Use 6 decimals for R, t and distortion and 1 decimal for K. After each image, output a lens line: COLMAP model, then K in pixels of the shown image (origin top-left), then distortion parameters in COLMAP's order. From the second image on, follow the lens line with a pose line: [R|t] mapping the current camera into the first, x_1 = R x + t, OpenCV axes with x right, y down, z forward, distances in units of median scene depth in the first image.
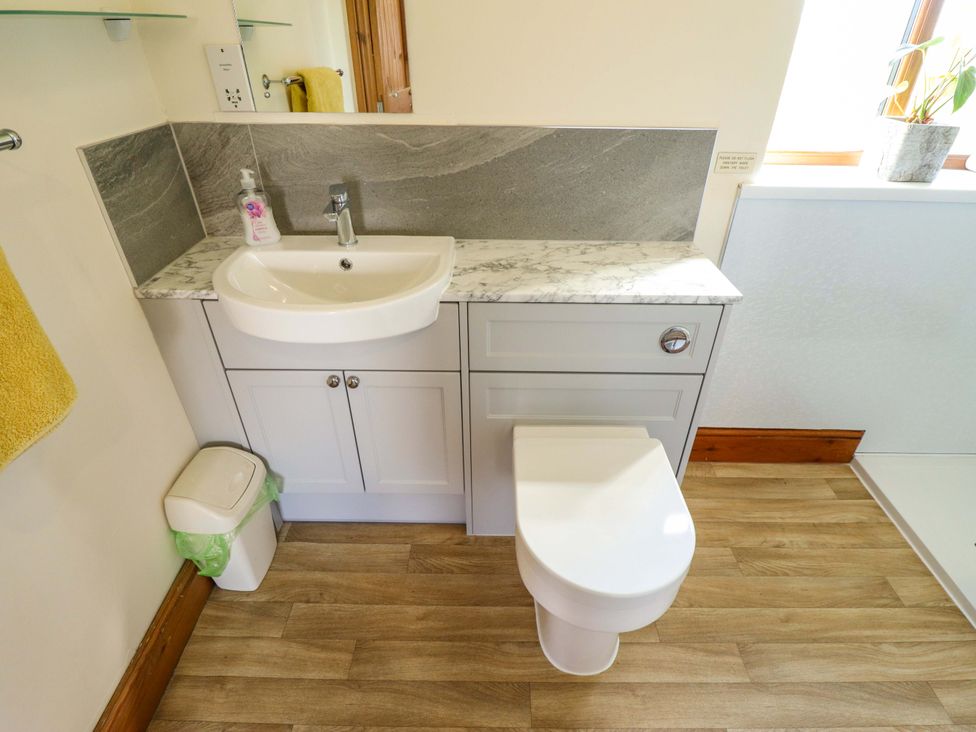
lens RADIAL K [[507.1, 0, 498.6], [0, 507.1, 361.0], [0, 0, 1]] dist [0.004265, -0.016611]
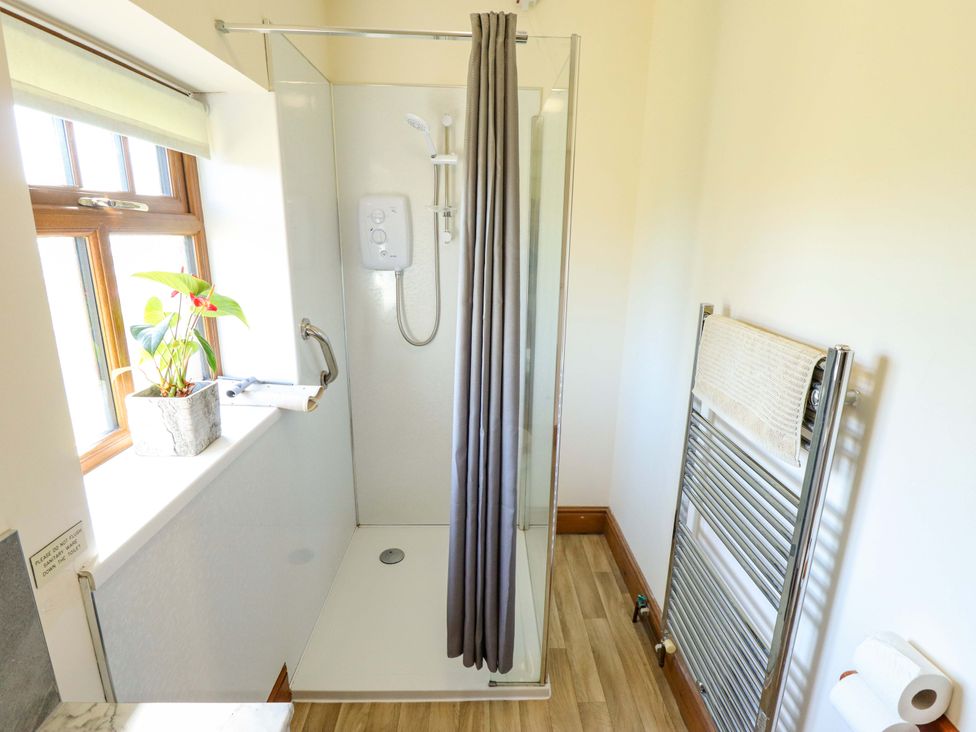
lens RADIAL K [[507.1, 0, 498.6], [0, 507.1, 361.0], [0, 0, 1]] dist [0.004265, -0.016611]
pose [[-0.044156, -0.257078, 0.965381, -0.055027], [0.520135, 0.819107, 0.241916, -0.450335], [-0.852942, 0.512811, 0.097547, 0.402764]]
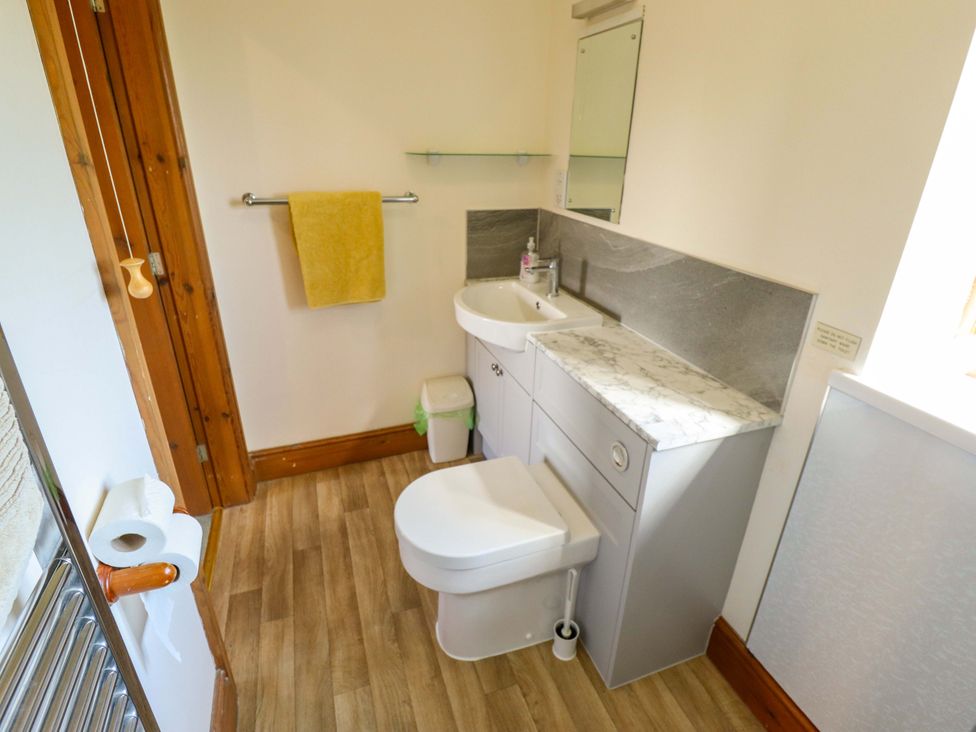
lens RADIAL K [[507.1, 0, 498.6], [0, 507.1, 361.0], [0, 0, 1]] dist [0.004265, -0.016611]
pose [[0.358782, 0.376685, -0.854040, 0.970454], [-0.524291, 0.838314, 0.149495, -0.207277], [0.772266, 0.394129, 0.498264, 0.210139]]
